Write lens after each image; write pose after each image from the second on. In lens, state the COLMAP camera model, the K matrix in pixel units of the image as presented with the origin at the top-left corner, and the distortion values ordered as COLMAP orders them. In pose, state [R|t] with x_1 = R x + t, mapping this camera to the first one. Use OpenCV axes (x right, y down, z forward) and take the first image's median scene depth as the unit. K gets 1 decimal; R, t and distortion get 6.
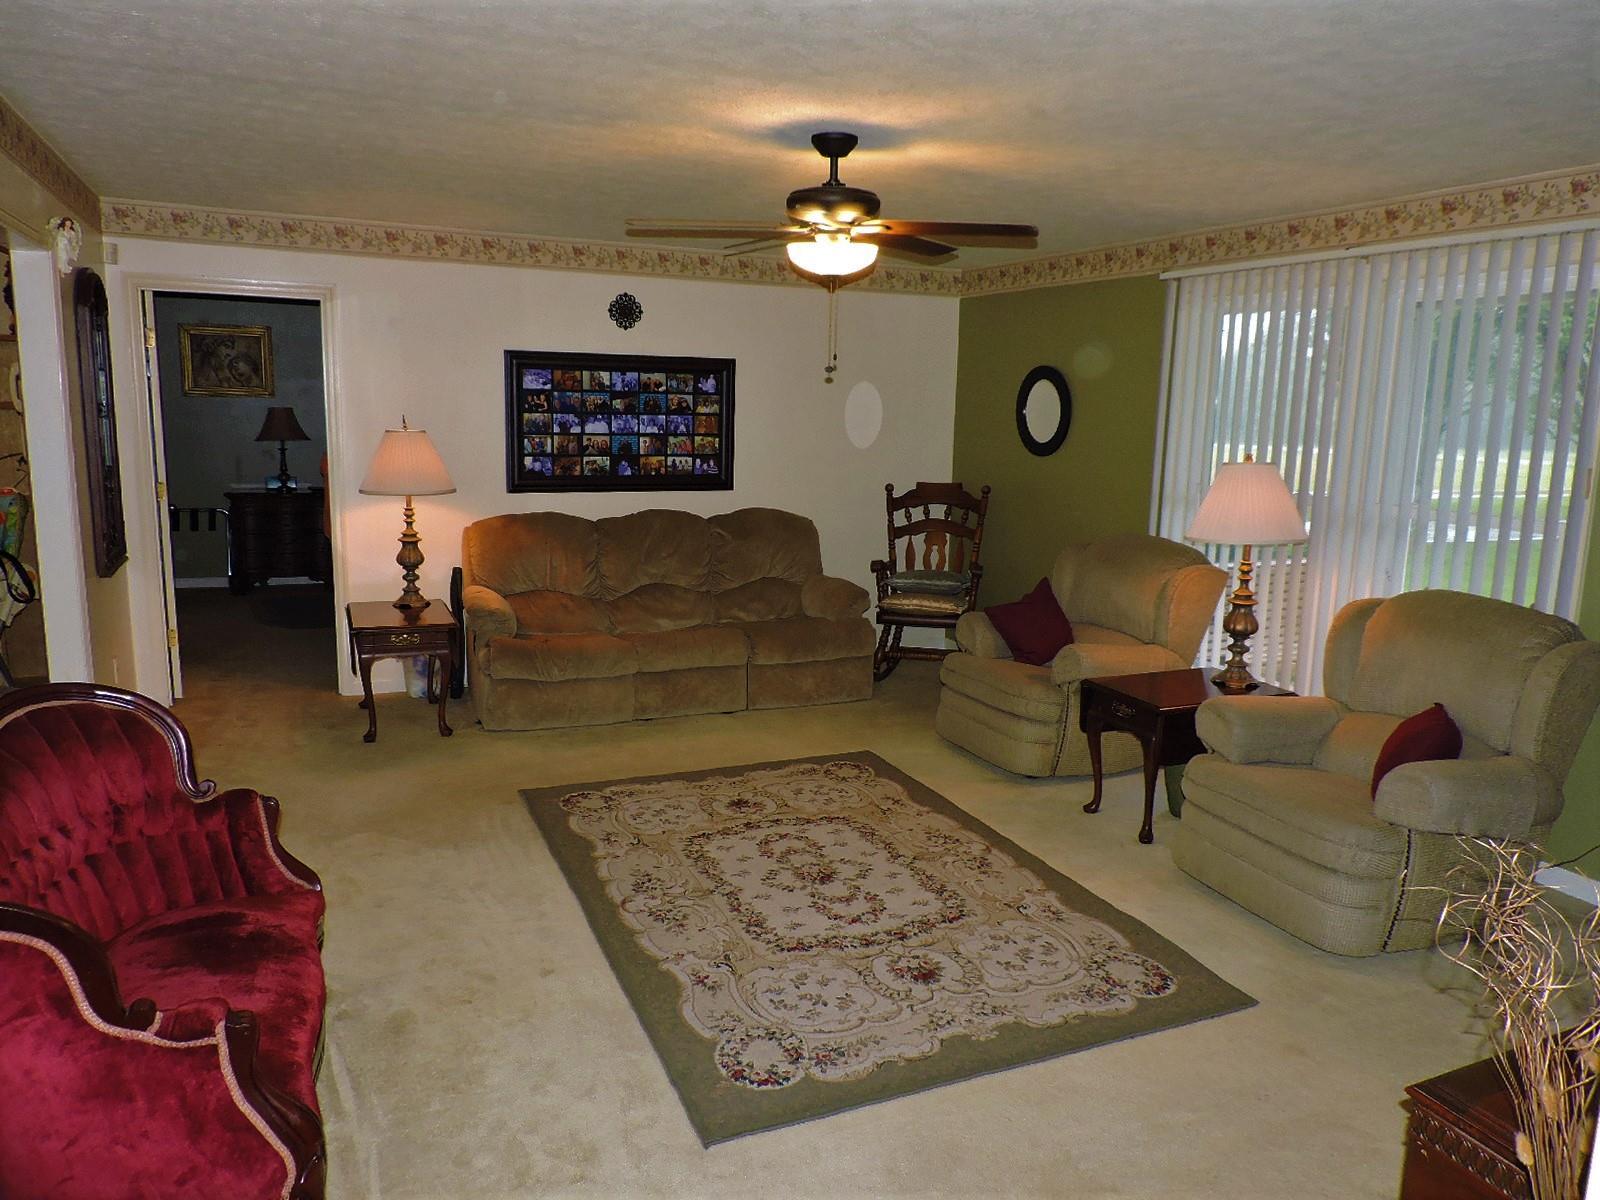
lens RADIAL K [[1133.9, 0, 808.1], [0, 1133.9, 591.7], [0, 0, 1]] dist [-0.020051, -0.002426]
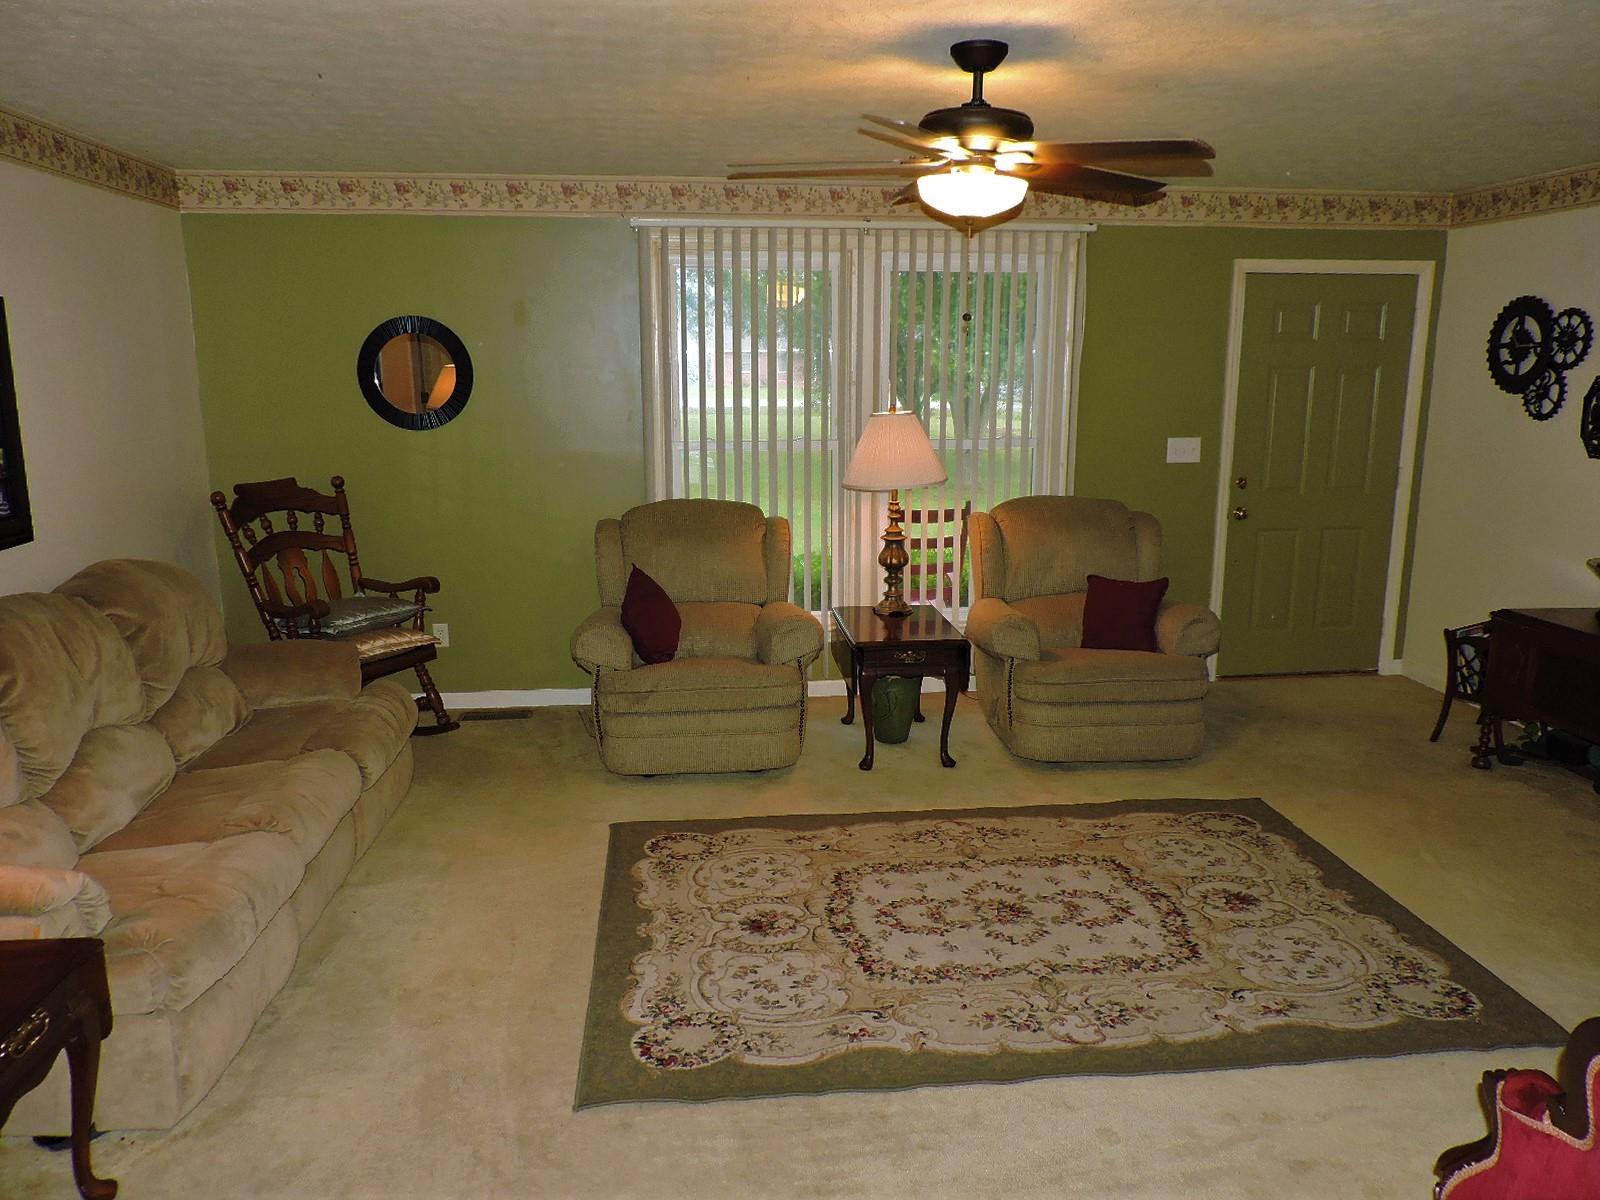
lens RADIAL K [[1133.9, 0, 803.2], [0, 1133.9, 598.7], [0, 0, 1]] dist [-0.020051, -0.002426]
pose [[0.310218, -0.218891, 0.925122, -0.798935], [0.166896, 0.970558, 0.173676, -0.164187], [-0.935901, 0.100522, 0.337617, 0.826092]]
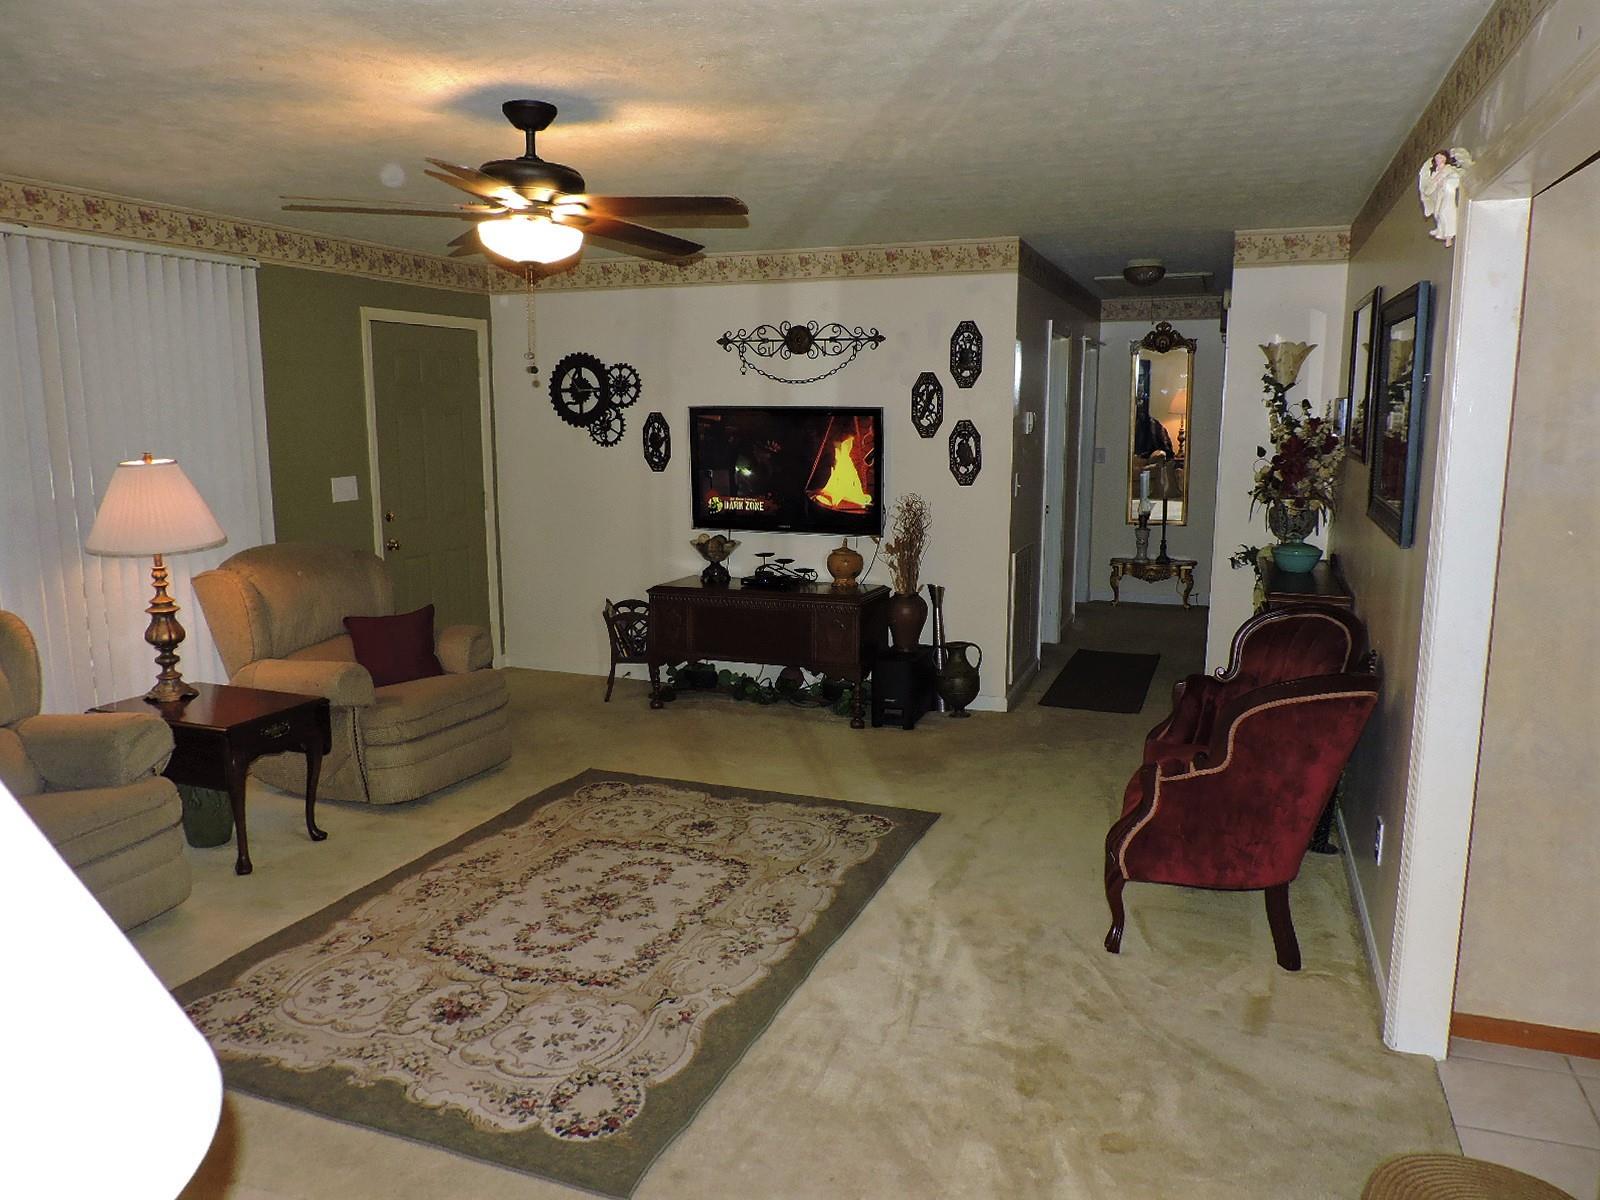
lens RADIAL K [[1133.9, 0, 799.7], [0, 1133.9, 600.7], [0, 0, 1]] dist [-0.020051, -0.002426]
pose [[-0.700732, -0.142731, 0.699001, -0.739162], [0.102407, 0.949512, 0.296545, -0.256233], [-0.706036, 0.279382, -0.650737, 1.429995]]
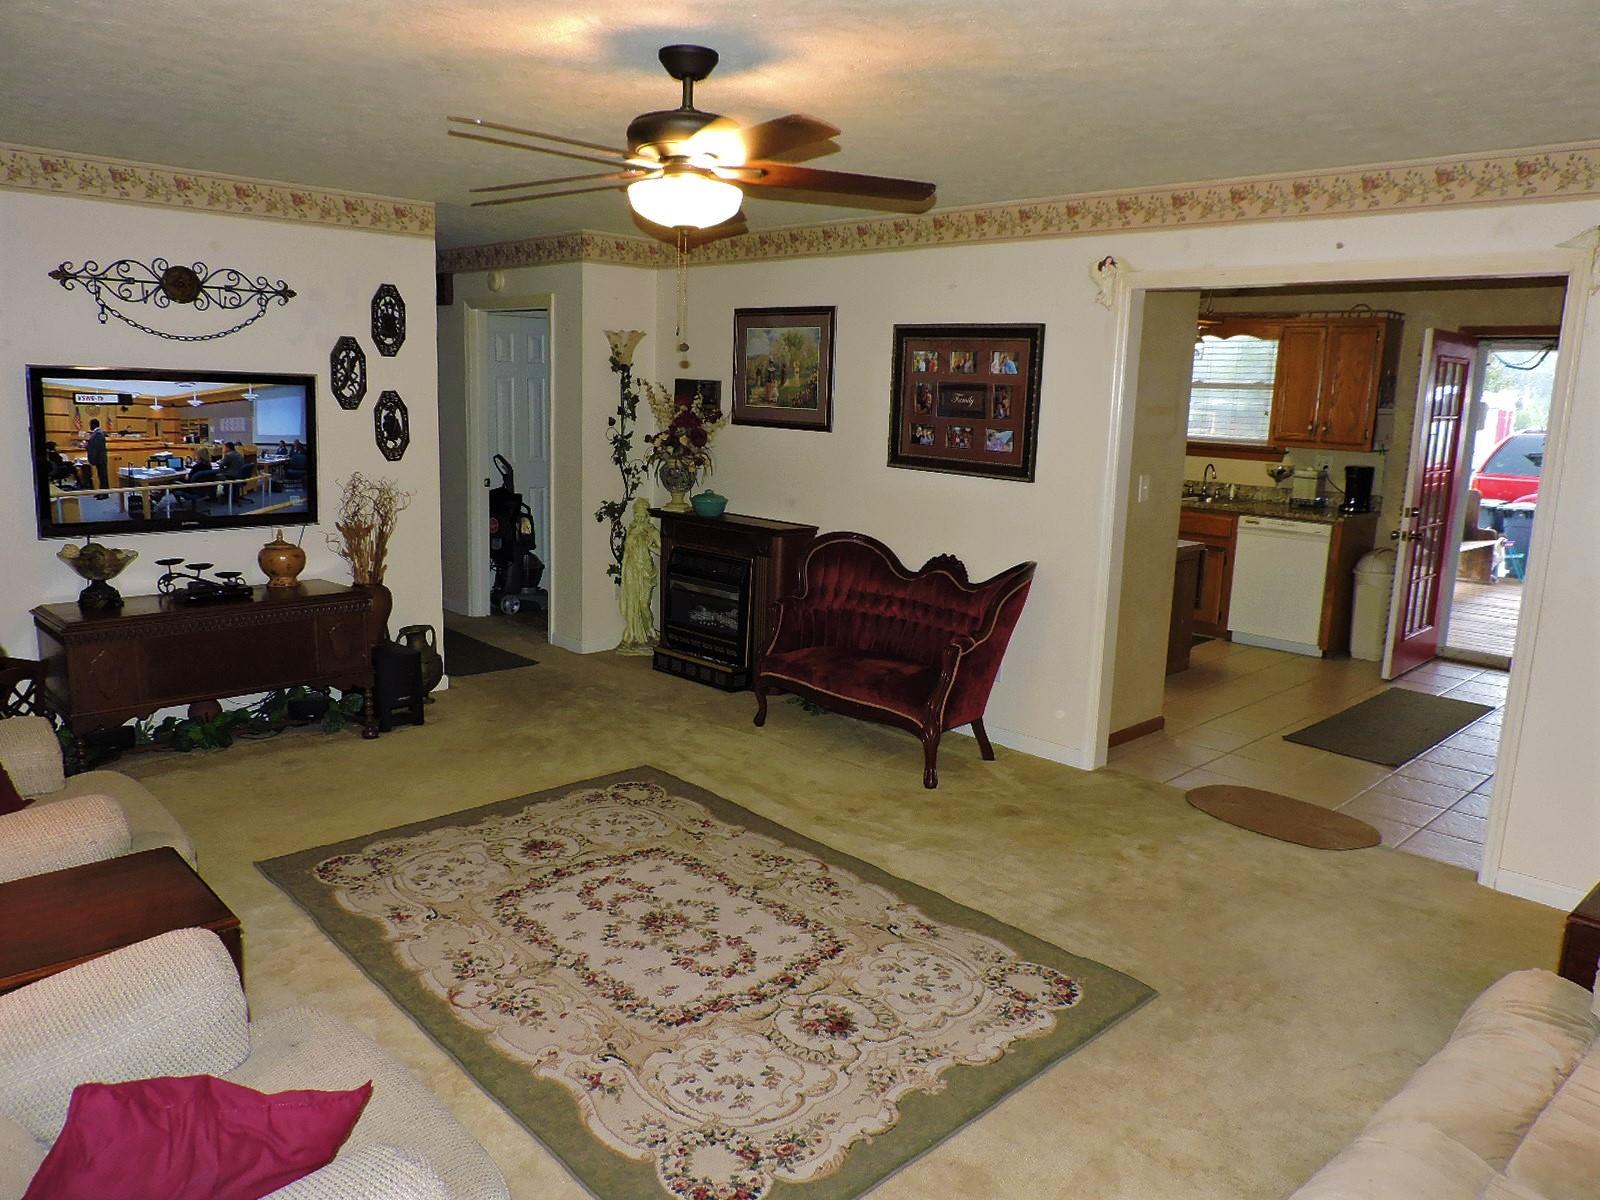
lens RADIAL K [[1133.9, 0, 799.2], [0, 1133.9, 609.3], [0, 0, 1]] dist [-0.020051, -0.002426]
pose [[-0.941233, 0.008832, -0.337642, 0.204052], [-0.110901, 0.936153, 0.333643, -0.286706], [0.319031, 0.351481, -0.880159, 1.727068]]
